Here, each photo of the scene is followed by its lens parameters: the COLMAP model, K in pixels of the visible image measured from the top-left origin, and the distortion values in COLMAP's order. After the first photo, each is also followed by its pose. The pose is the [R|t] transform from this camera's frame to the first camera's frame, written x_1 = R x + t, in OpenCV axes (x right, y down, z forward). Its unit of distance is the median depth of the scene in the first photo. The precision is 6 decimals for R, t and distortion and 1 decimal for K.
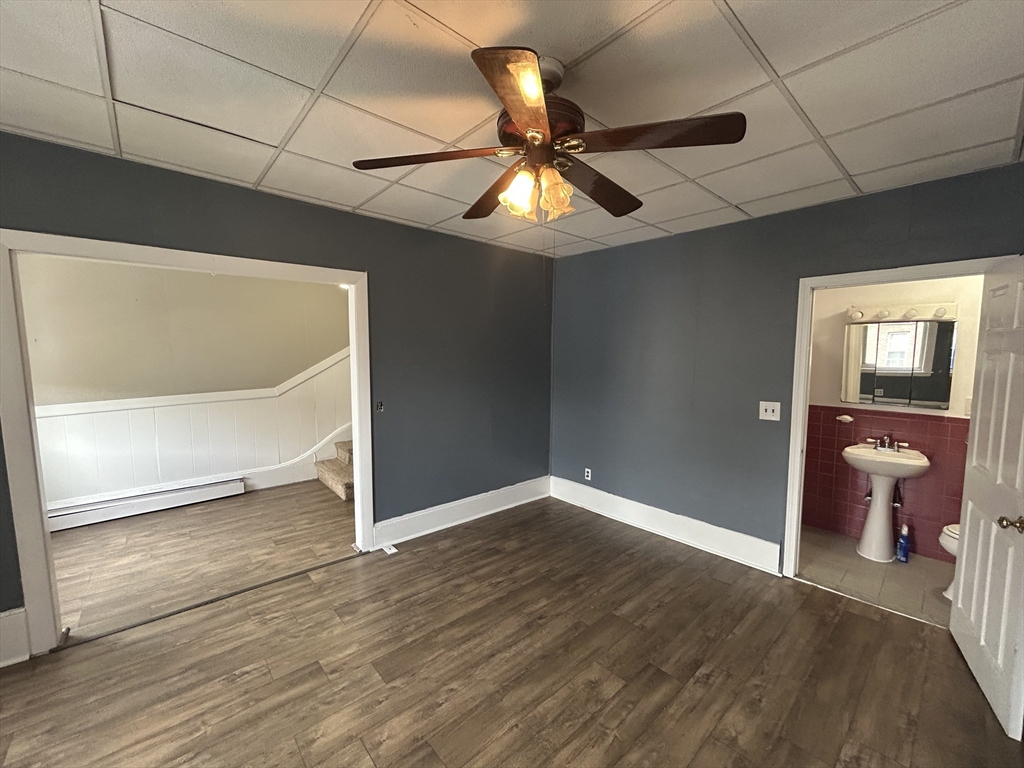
lens RADIAL K [[414.6, 0, 513.3], [0, 414.6, 385.4], [0, 0, 1]] dist [-0.008887, 0.005025]
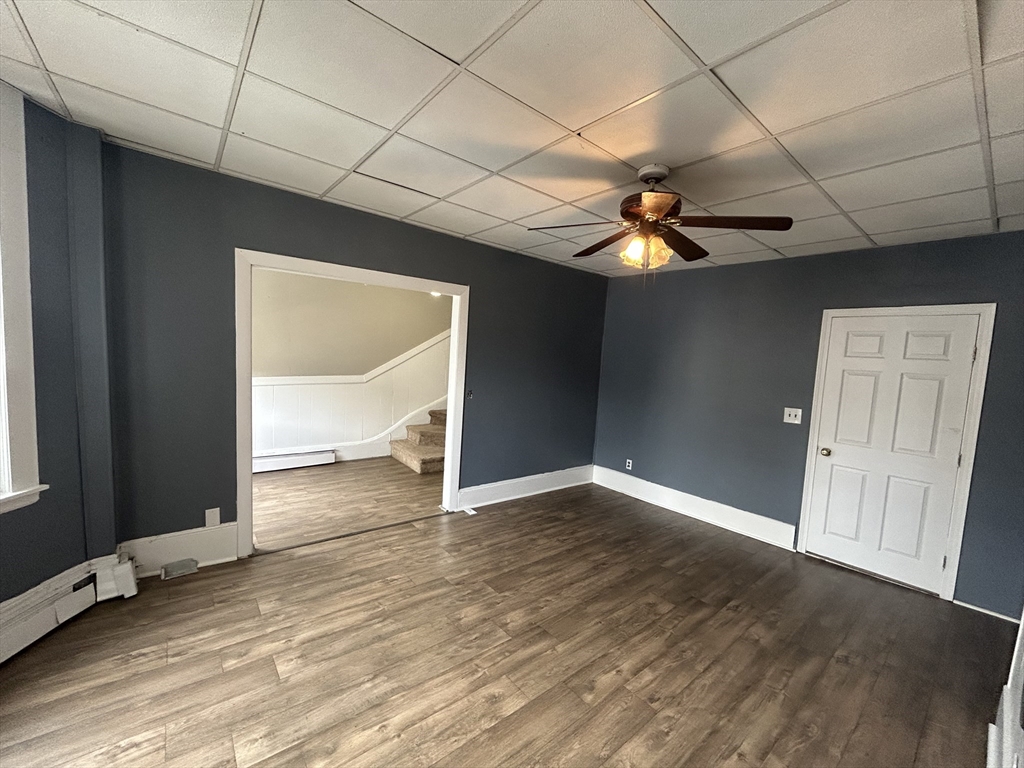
lens RADIAL K [[414.6, 0, 513.3], [0, 414.6, 385.4], [0, 0, 1]] dist [-0.008887, 0.005025]
pose [[0.997830, 0.056821, -0.033263, -0.185431], [-0.057027, 0.998359, -0.005274, 0.028214], [0.032909, 0.007160, 0.999433, -0.273926]]
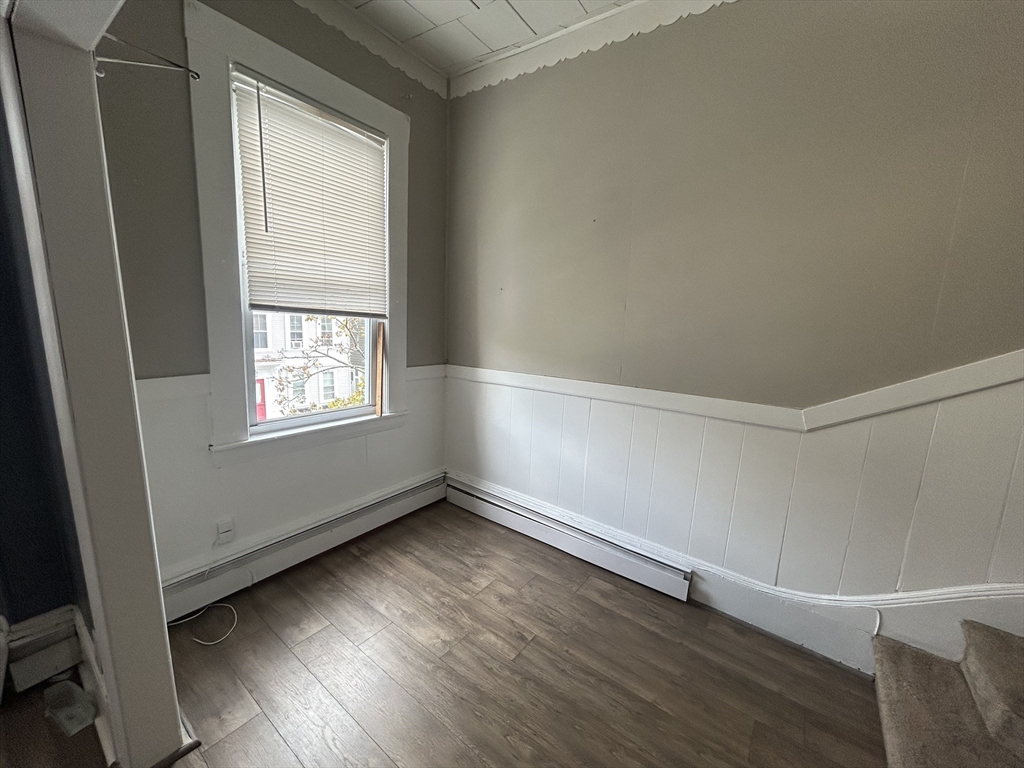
lens RADIAL K [[414.6, 0, 513.3], [0, 414.6, 385.4], [0, 0, 1]] dist [-0.008887, 0.005025]
pose [[0.208860, 0.176729, -0.961844, -0.432540], [-0.144248, 0.978345, 0.148438, -0.058056], [0.967249, 0.107742, 0.229830, 1.067782]]
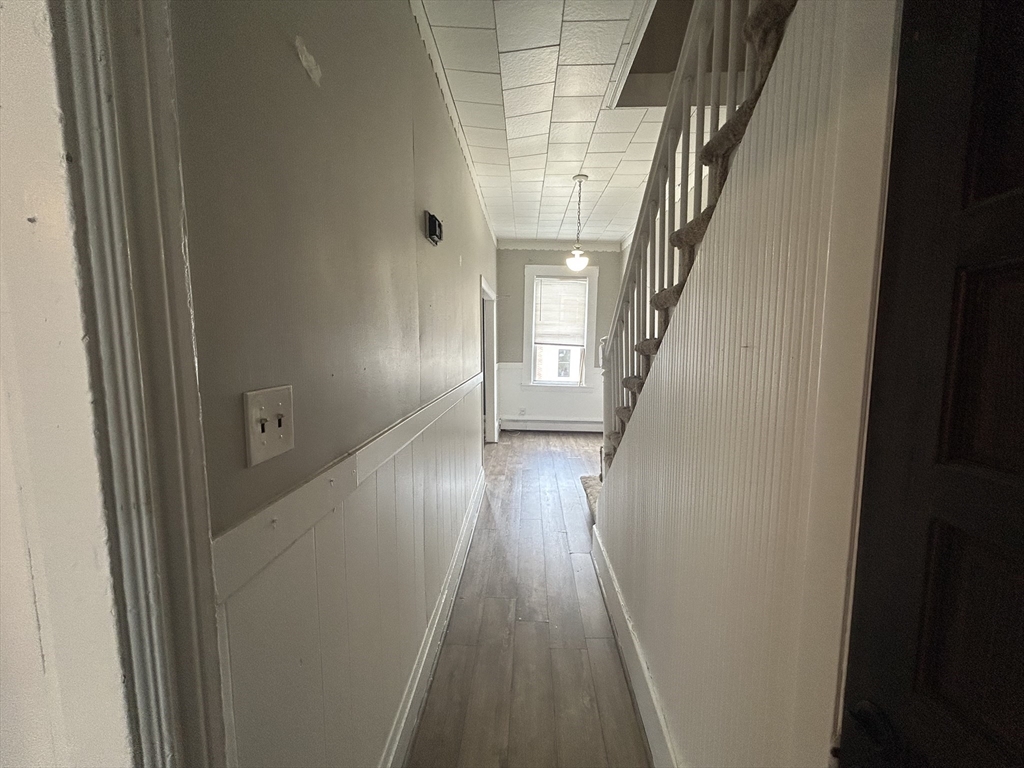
lens RADIAL K [[414.6, 0, 513.3], [0, 414.6, 385.4], [0, 0, 1]] dist [-0.008887, 0.005025]
pose [[-0.697480, 0.094677, -0.710322, 0.576026], [-0.081771, 0.974244, 0.210147, -0.279756], [0.711924, 0.204657, -0.671774, 2.363074]]
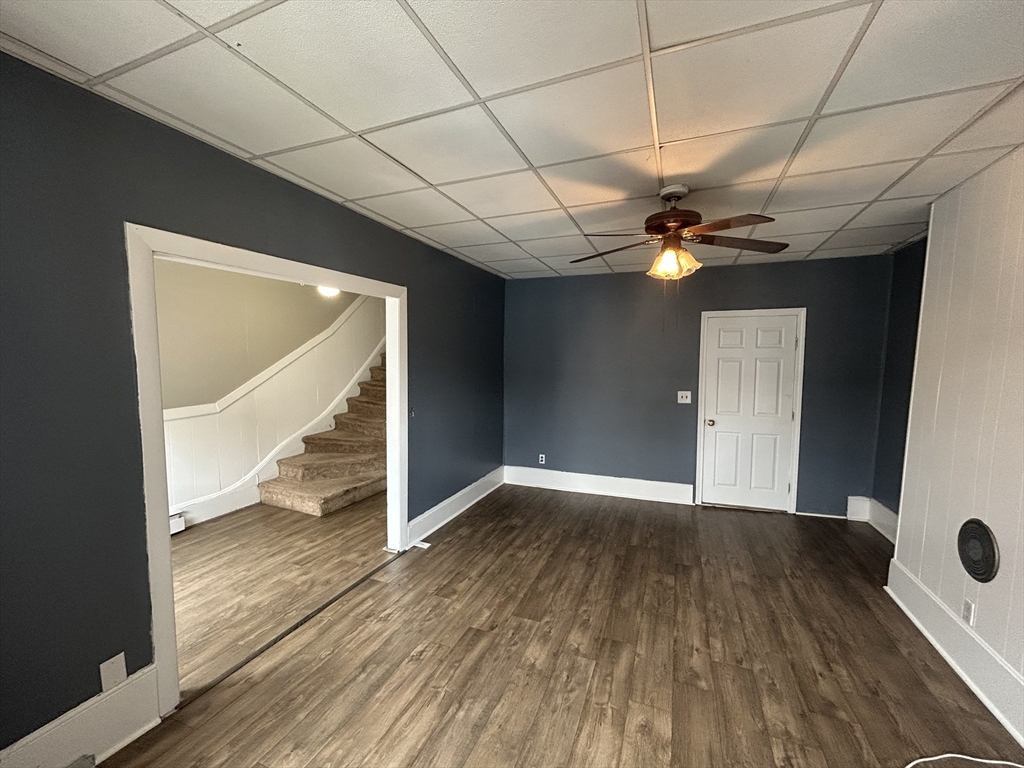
lens RADIAL K [[414.6, 0, 513.3], [0, 414.6, 385.4], [0, 0, 1]] dist [-0.008887, 0.005025]
pose [[0.895137, -0.037207, 0.444235, -0.674082], [0.041720, 0.999129, -0.000384, -0.007783], [-0.443834, 0.018878, 0.895910, -0.089996]]
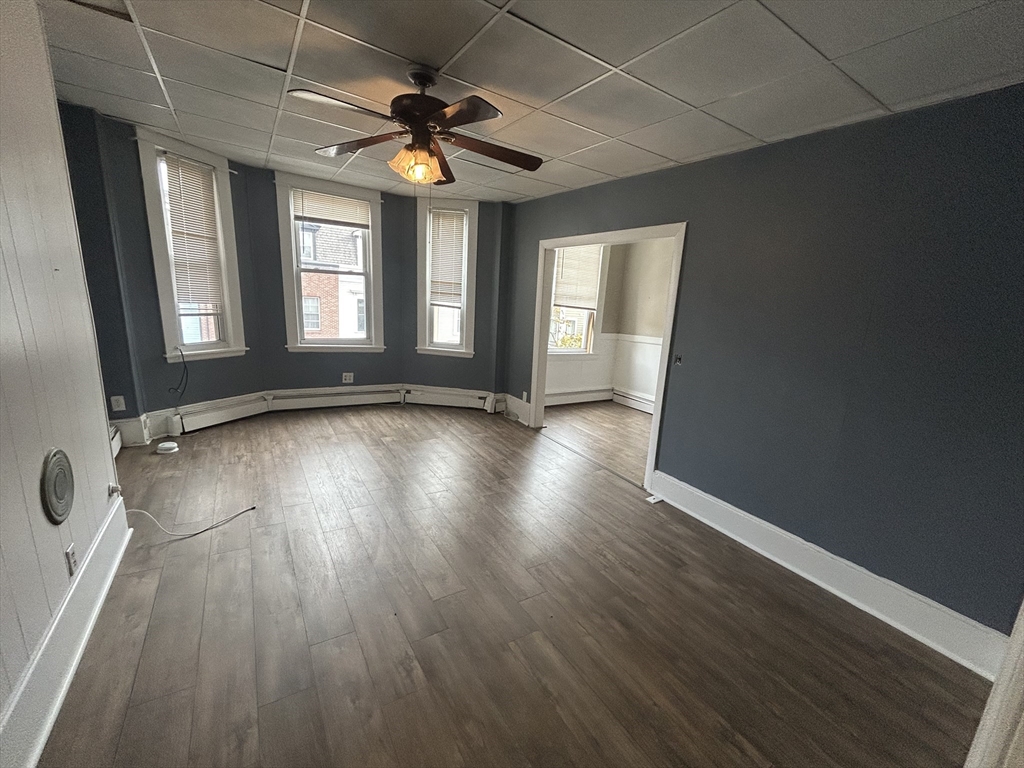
lens RADIAL K [[414.6, 0, 513.3], [0, 414.6, 385.4], [0, 0, 1]] dist [-0.008887, 0.005025]
pose [[-0.155533, 0.191715, -0.969048, 0.851755], [-0.162015, 0.962752, 0.216473, -0.048778], [0.974454, 0.190669, -0.118679, 0.896896]]
